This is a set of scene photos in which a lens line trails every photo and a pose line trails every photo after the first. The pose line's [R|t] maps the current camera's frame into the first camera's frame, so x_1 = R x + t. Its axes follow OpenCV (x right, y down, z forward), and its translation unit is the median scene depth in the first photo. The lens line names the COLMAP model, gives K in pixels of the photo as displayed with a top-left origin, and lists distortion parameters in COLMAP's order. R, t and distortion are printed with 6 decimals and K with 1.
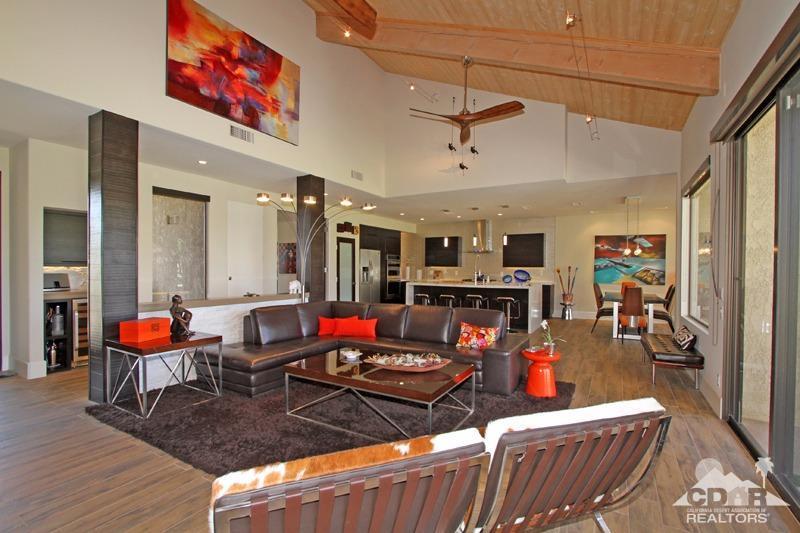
lens RADIAL K [[383.3, 0, 407.2], [0, 383.3, 269.8], [0, 0, 1]] dist [-0.006830, 0.000185]
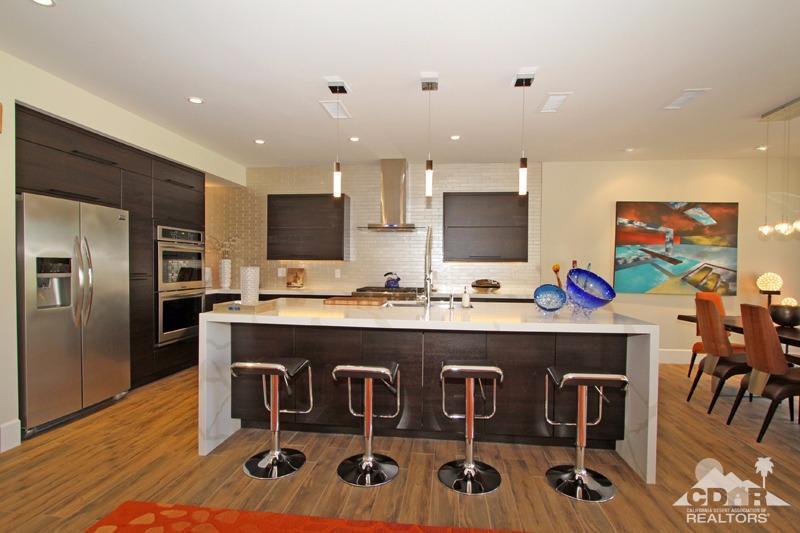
lens RADIAL K [[383.3, 0, 403.4], [0, 383.3, 271.2], [0, 0, 1]] dist [-0.006830, 0.000185]
pose [[0.920336, -0.004264, 0.391106, 0.022285], [-0.001077, 0.999909, 0.013437, -0.001212], [-0.391127, -0.012788, 0.920248, 0.651464]]
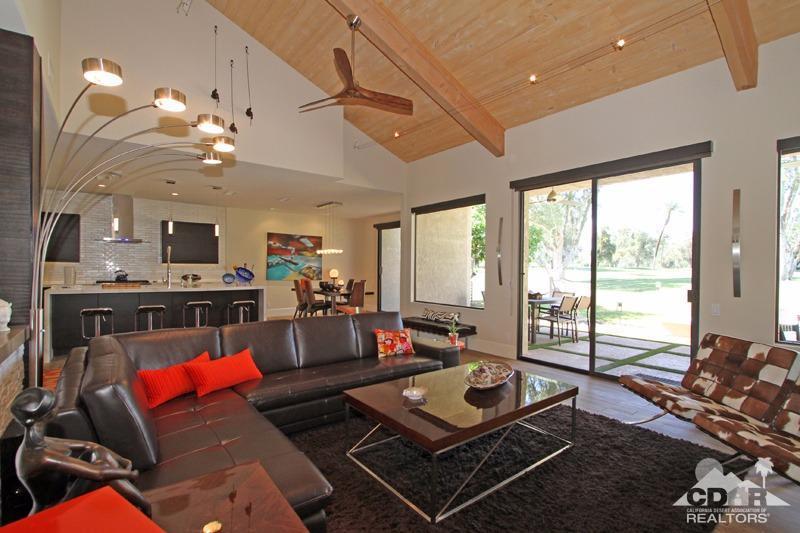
lens RADIAL K [[383.3, 0, 415.3], [0, 383.3, 271.6], [0, 0, 1]] dist [-0.006830, 0.000185]
pose [[0.360980, -0.012518, 0.932490, -0.305030], [-0.002615, 0.999892, 0.014435, -0.003124], [-0.932570, -0.007649, 0.360908, 0.291403]]
